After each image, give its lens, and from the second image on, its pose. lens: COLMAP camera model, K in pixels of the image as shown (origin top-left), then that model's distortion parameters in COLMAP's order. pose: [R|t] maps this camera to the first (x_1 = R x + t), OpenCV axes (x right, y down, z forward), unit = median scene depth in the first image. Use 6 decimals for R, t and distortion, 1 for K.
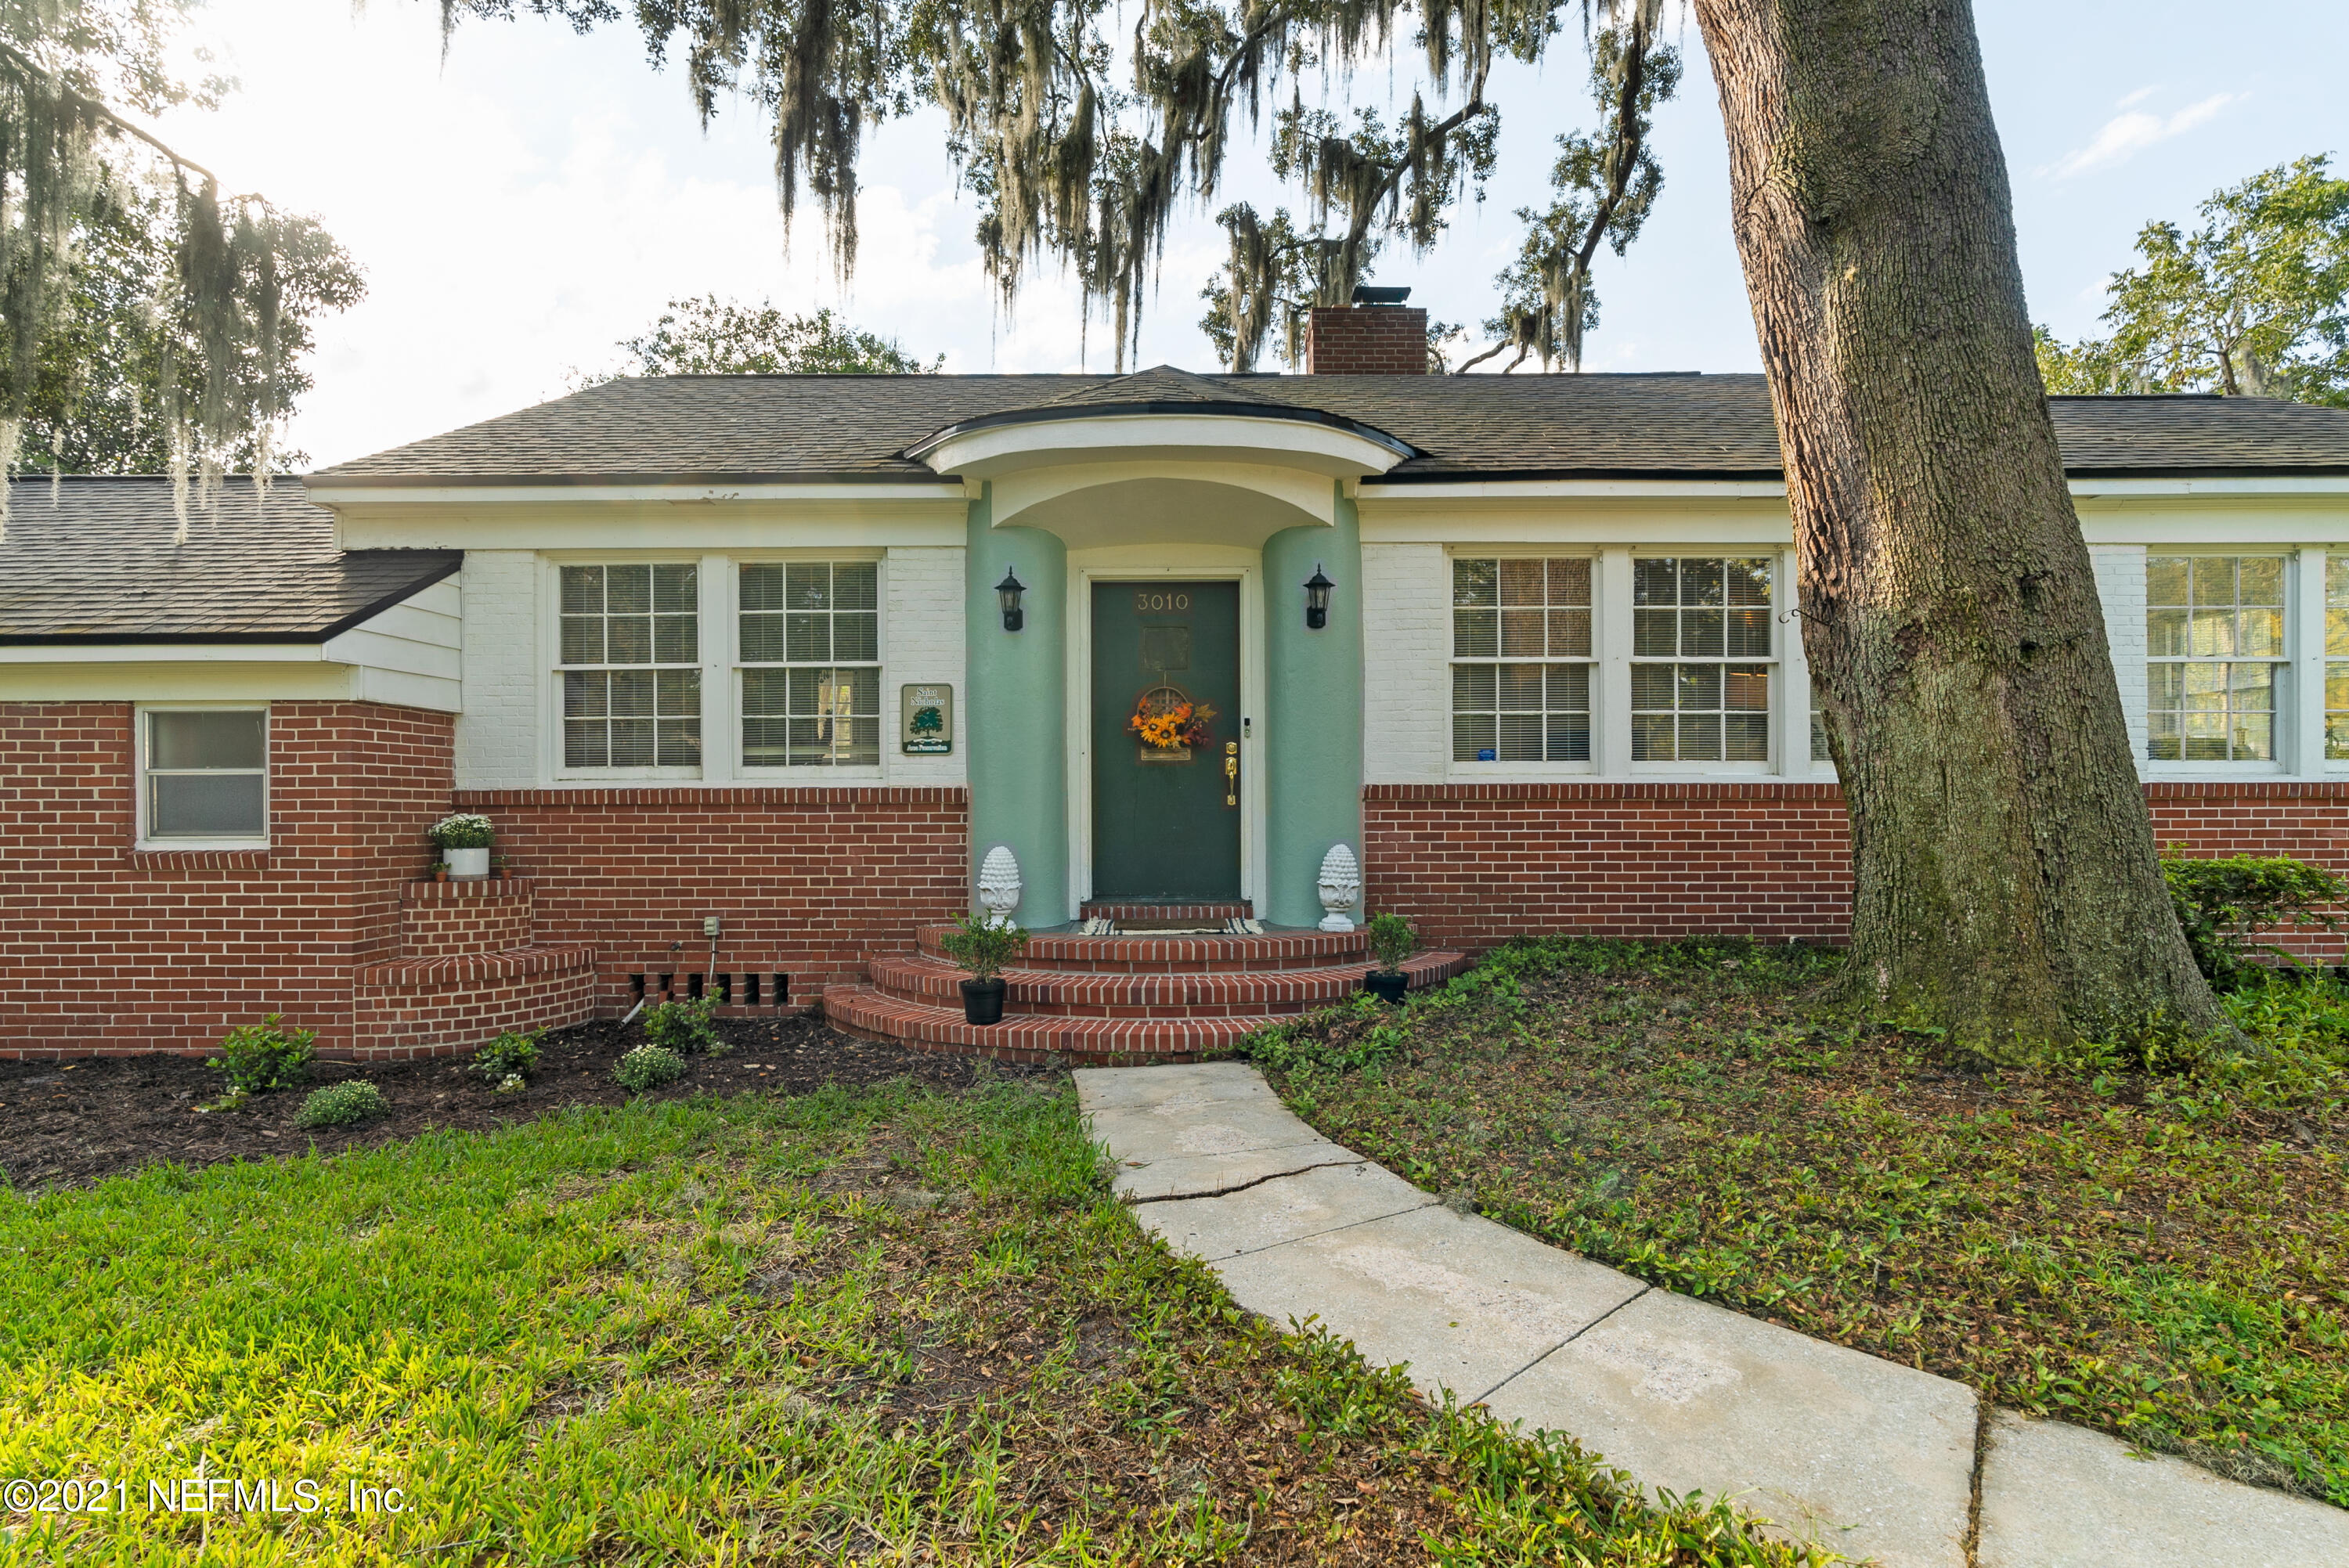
lens RADIAL K [[1142.3, 0, 1156.1], [0, 1142.3, 794.9], [0, 0, 1]] dist [-0.002864, -0.000799]
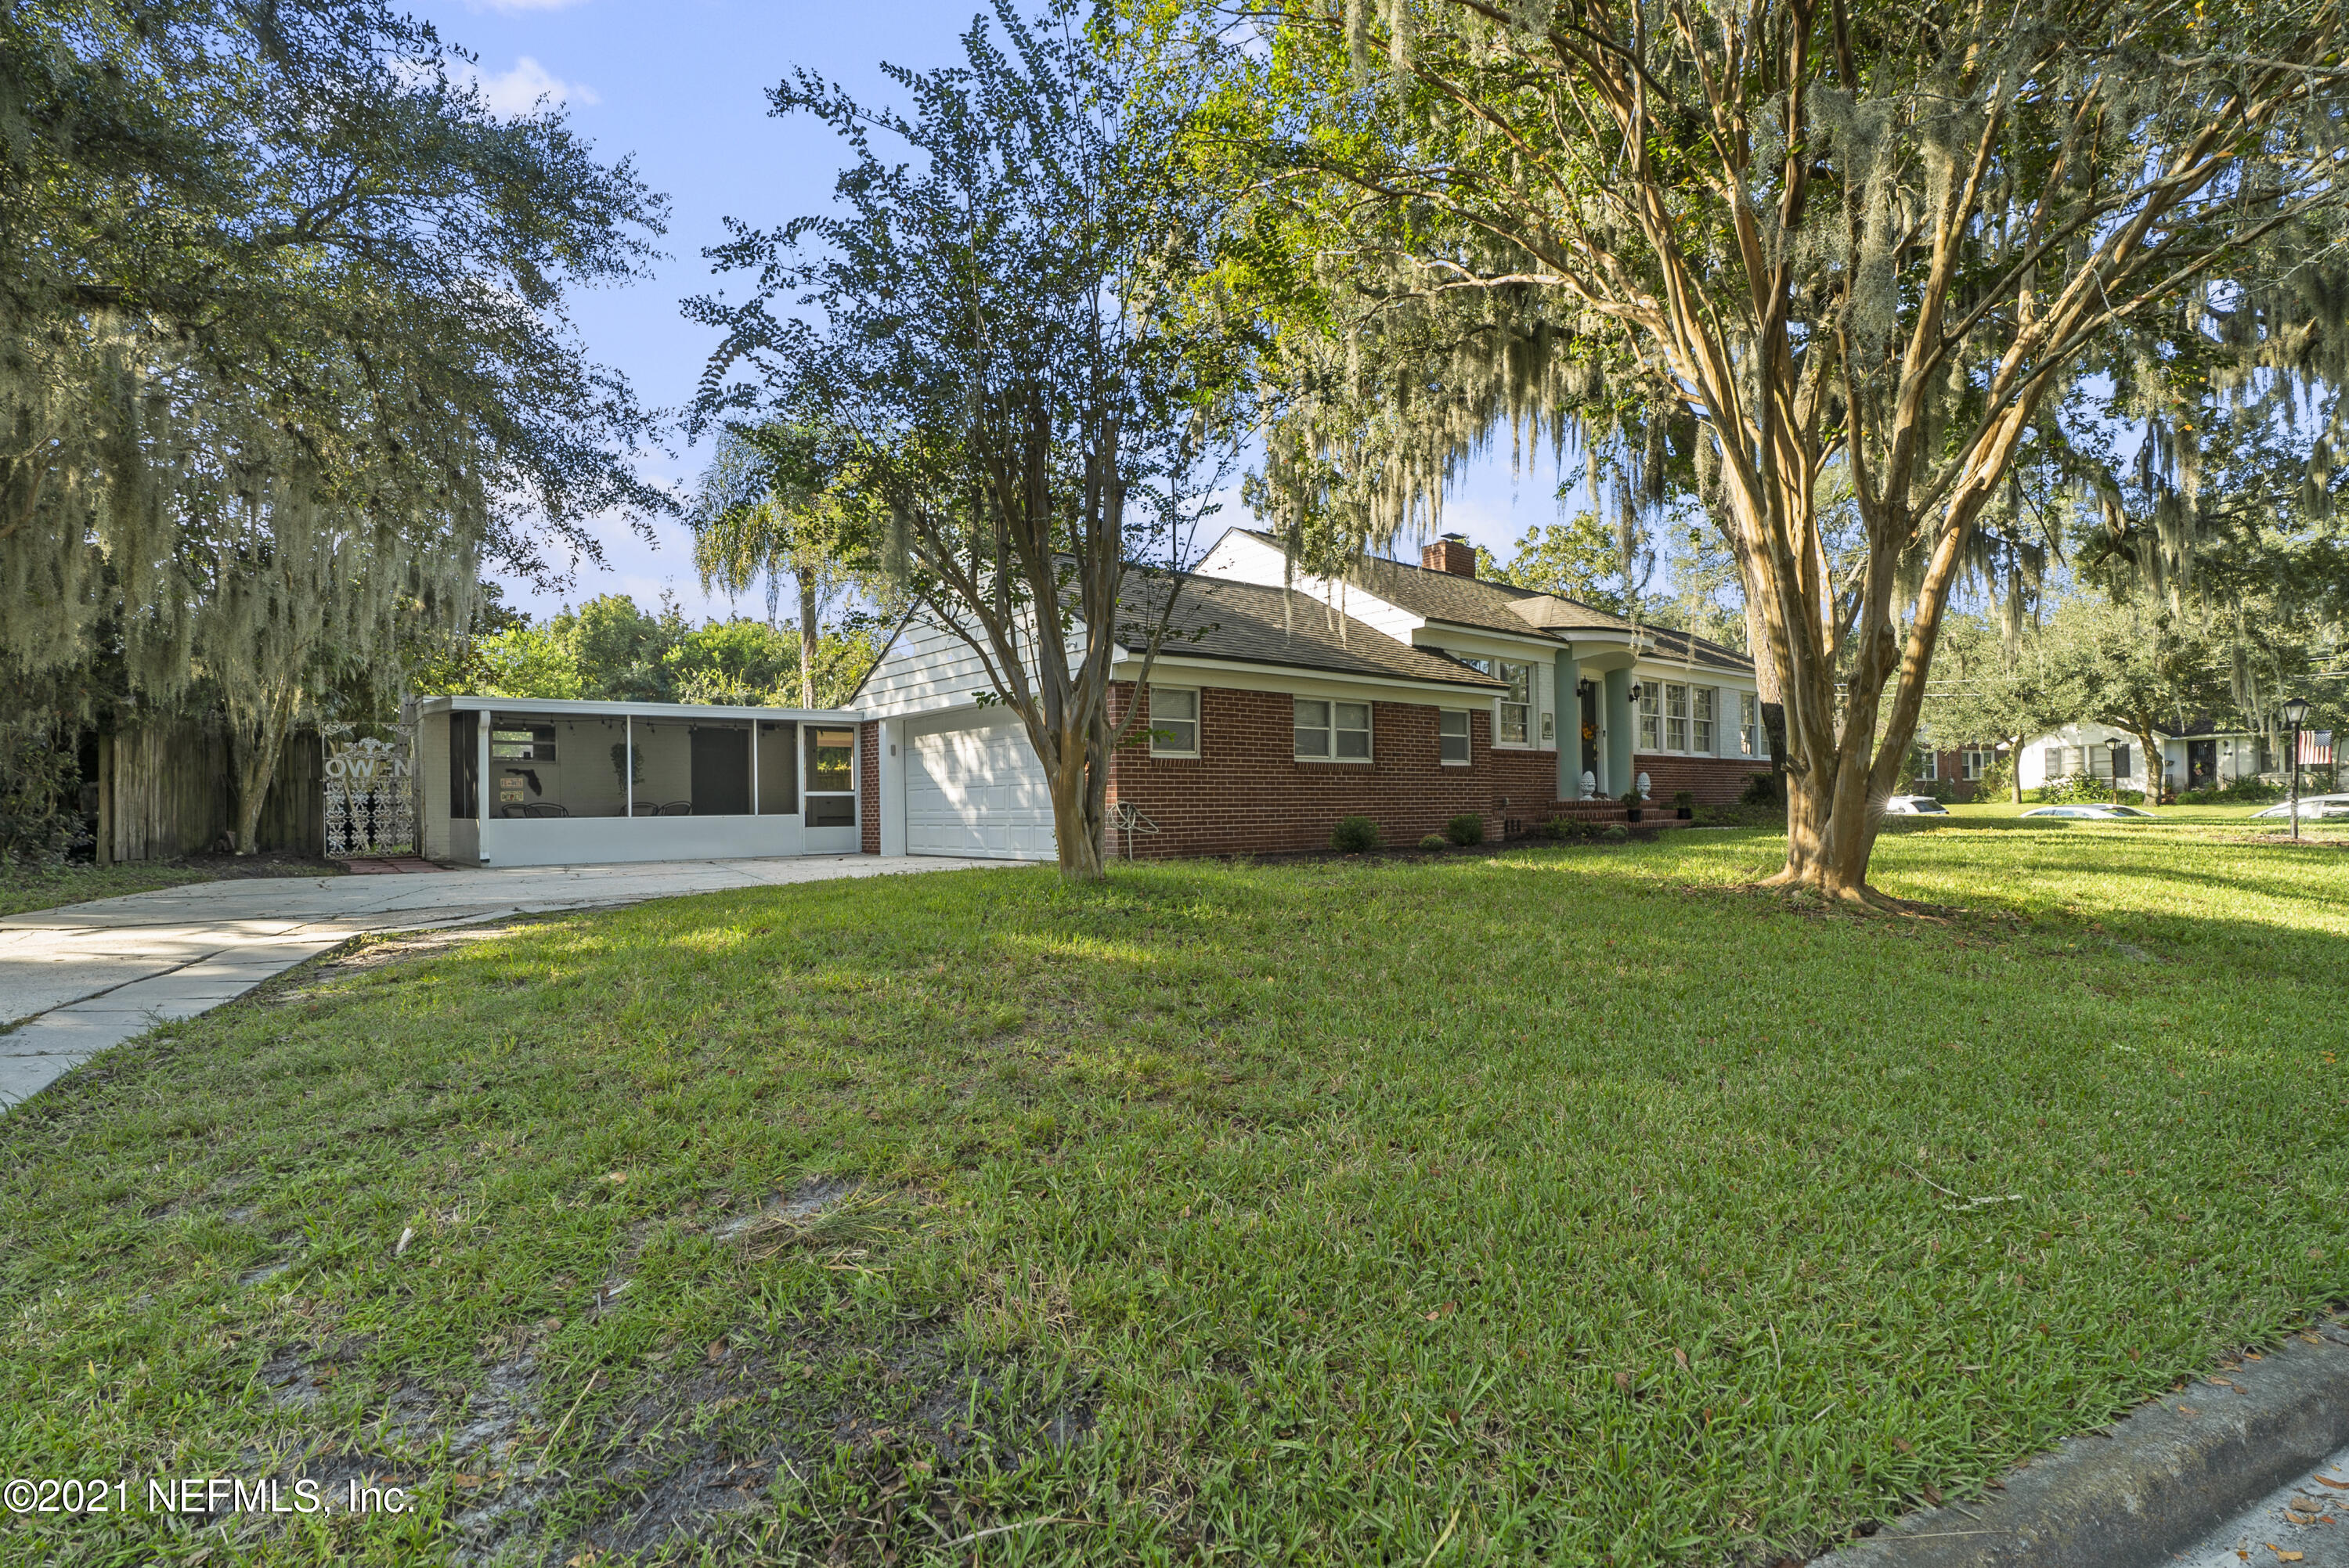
lens RADIAL K [[1142.3, 0, 1156.1], [0, 1142.3, 794.9], [0, 0, 1]] dist [-0.002864, -0.000799]
pose [[0.761832, 0.002017, 0.647772, -2.676308], [0.006787, 0.999915, -0.011095, 0.122182], [-0.647739, 0.012849, 0.761754, -0.467871]]
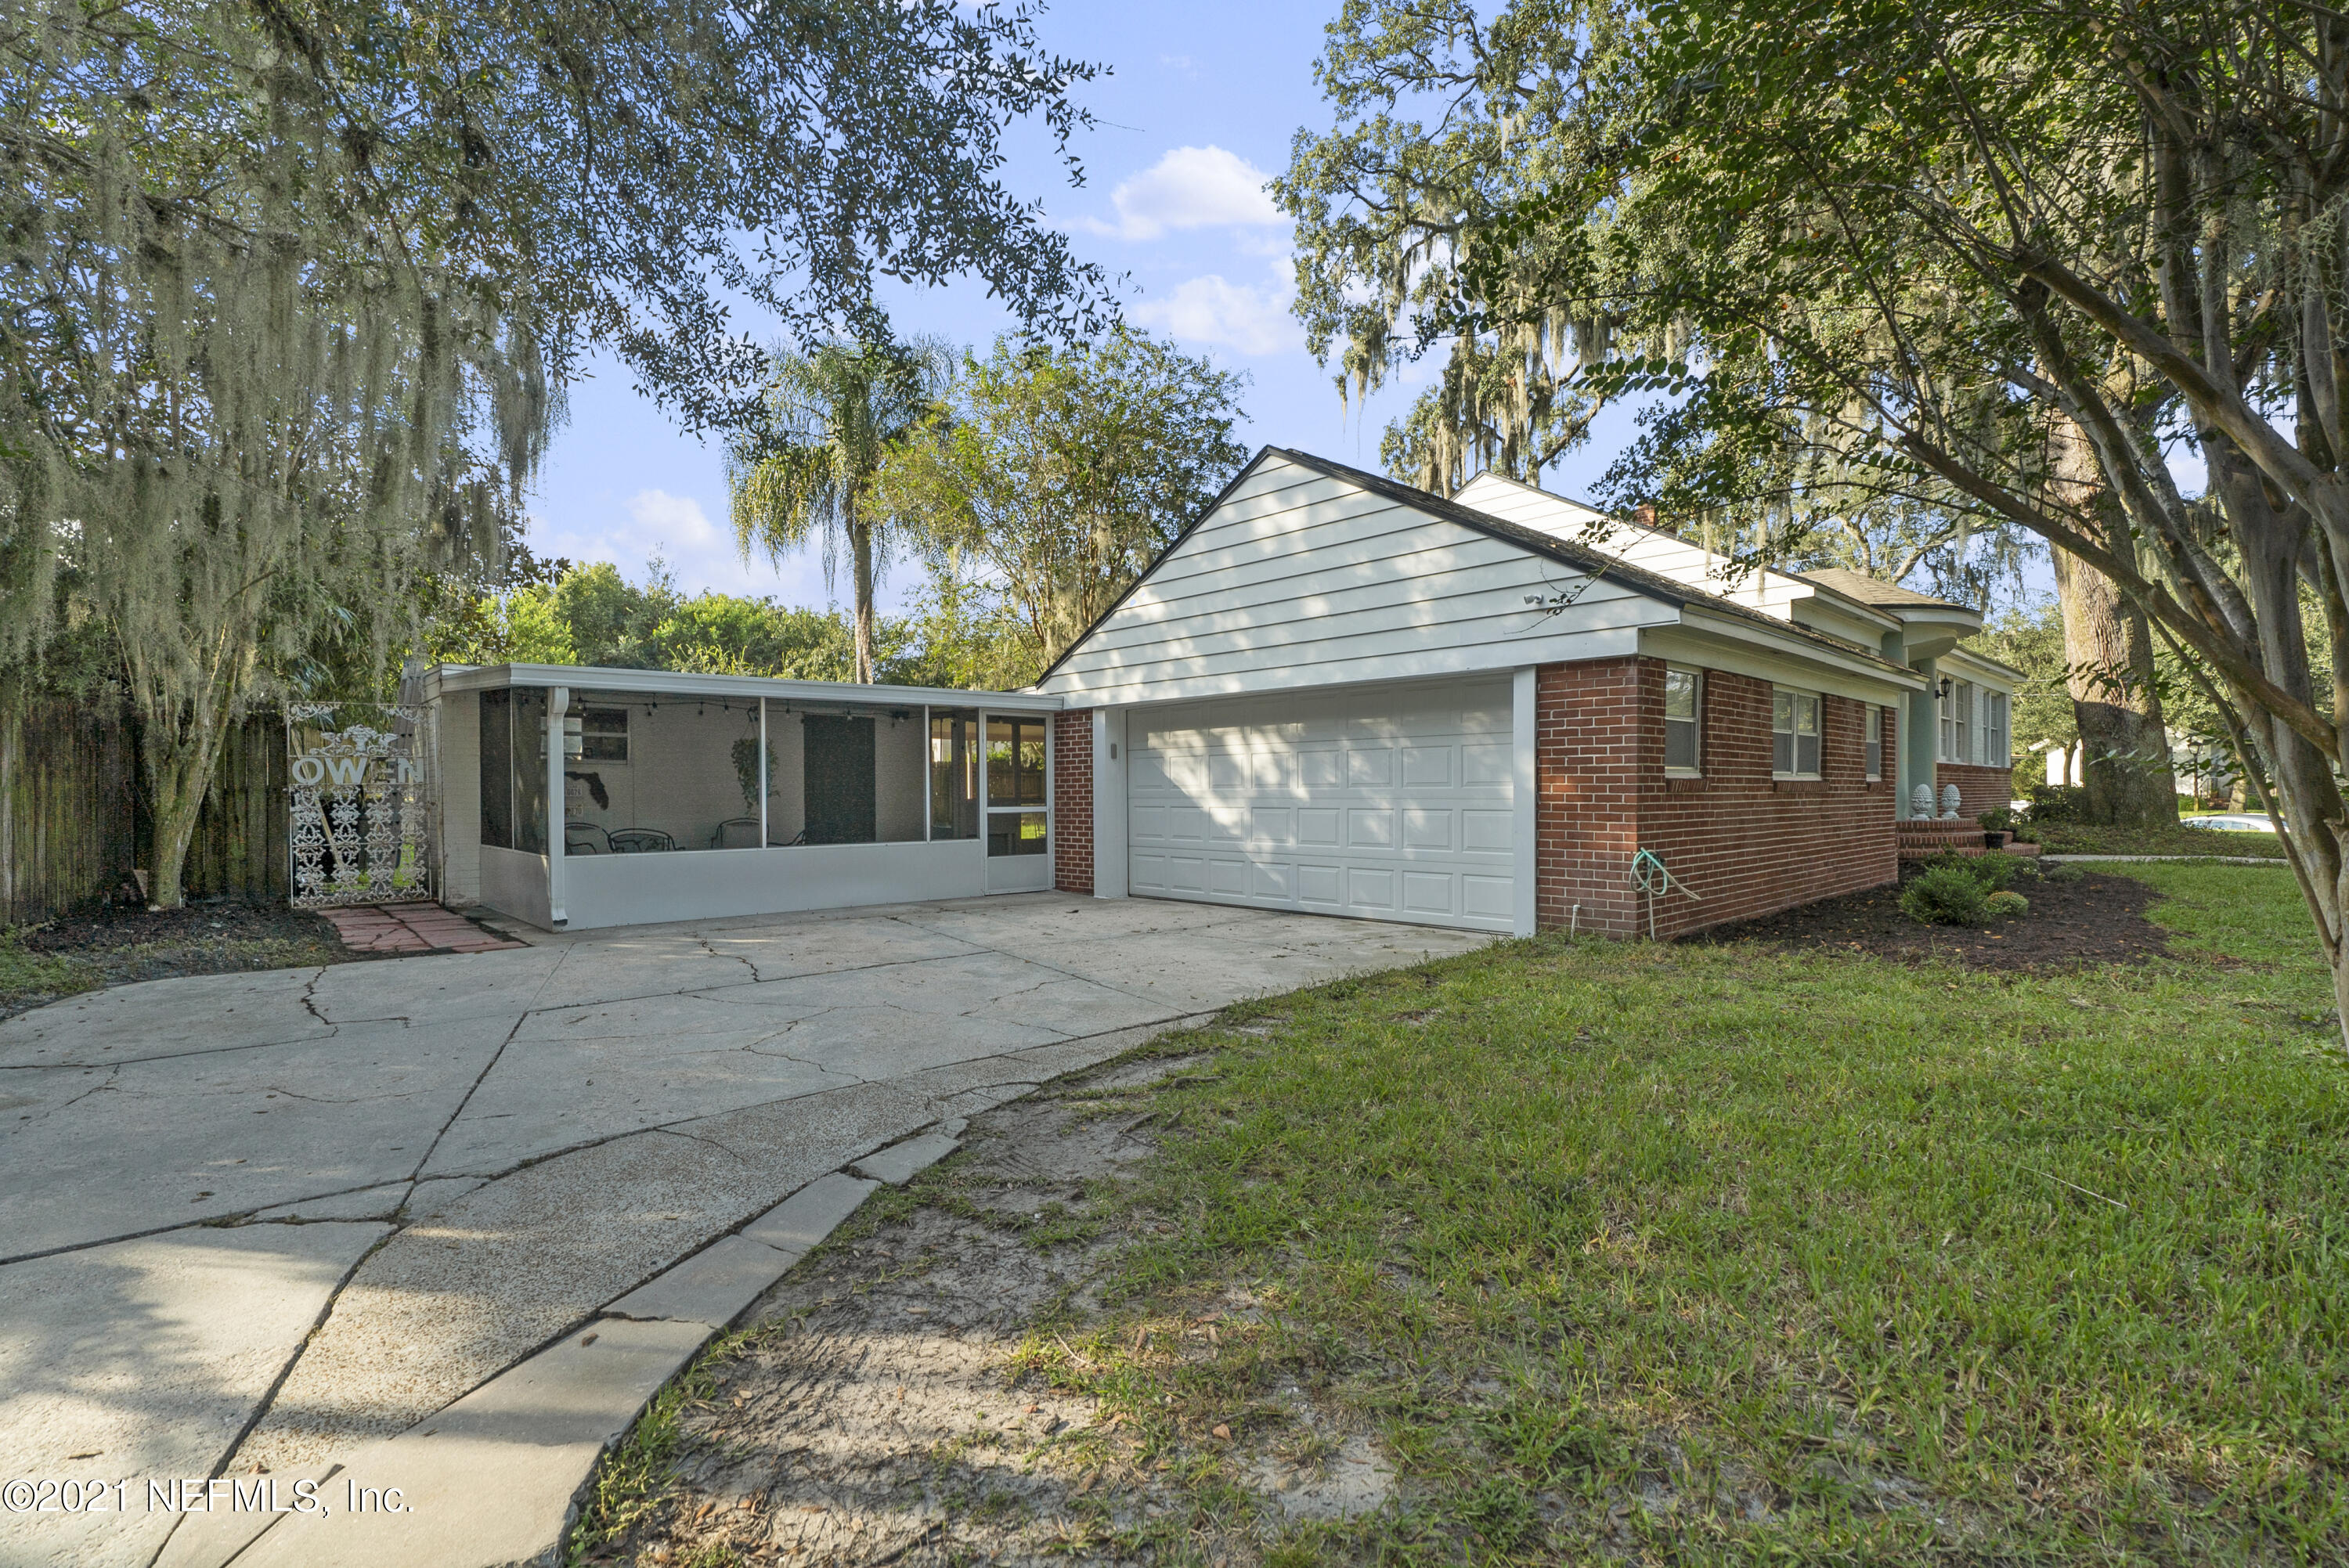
lens RADIAL K [[1088.0, 0, 1164.7], [0, 1088.0, 795.3], [0, 0, 1]] dist [-0.011154, 0.000184]
pose [[0.714126, -0.001381, 0.700016, -2.642017], [-0.002244, 0.999988, 0.004262, 0.058750], [-0.700013, -0.004614, 0.714115, 0.473145]]
